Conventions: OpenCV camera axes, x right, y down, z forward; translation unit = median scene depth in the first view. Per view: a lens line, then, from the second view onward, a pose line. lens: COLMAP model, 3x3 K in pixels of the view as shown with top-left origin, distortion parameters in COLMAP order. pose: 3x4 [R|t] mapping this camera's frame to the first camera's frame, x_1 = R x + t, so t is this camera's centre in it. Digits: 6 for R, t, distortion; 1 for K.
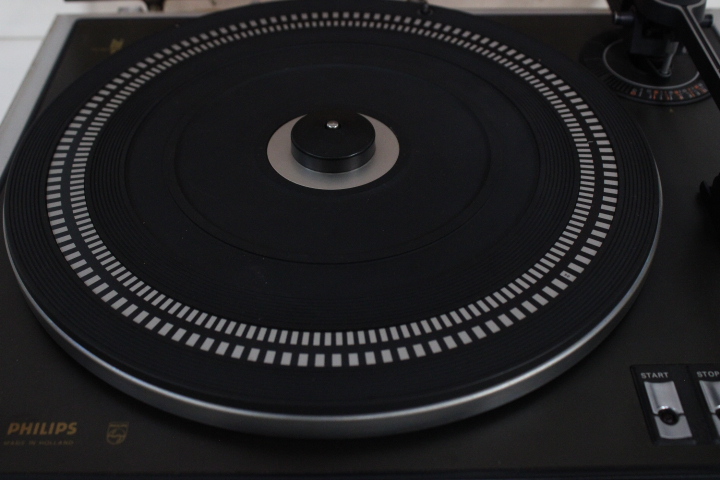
lens RADIAL K [[922.1, 0, 359.0], [0, 922.1, 249.0], [0, 0, 1]] dist [-0.036645, -0.026914]
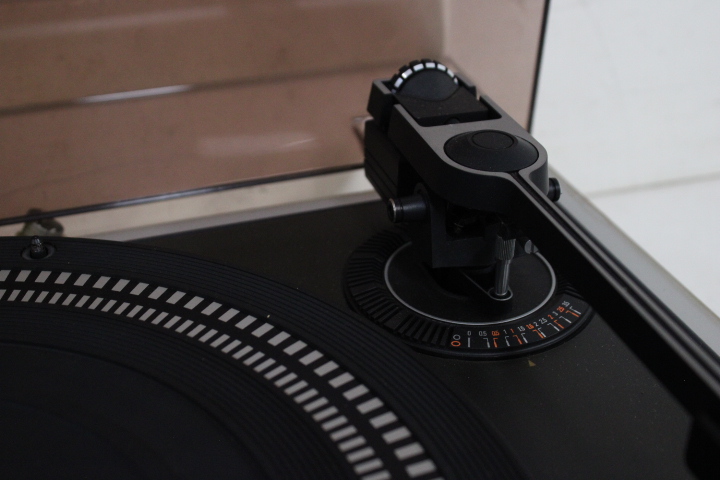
lens RADIAL K [[1030.2, 0, 360.0], [0, 1030.2, 240.0], [0, 0, 1]] dist [-0.010052, -0.010417]
pose [[0.957208, -0.154387, 0.244780, 0.109987], [0.202637, 0.961423, -0.186023, -0.127365], [-0.206618, 0.227664, 0.951566, 0.433166]]
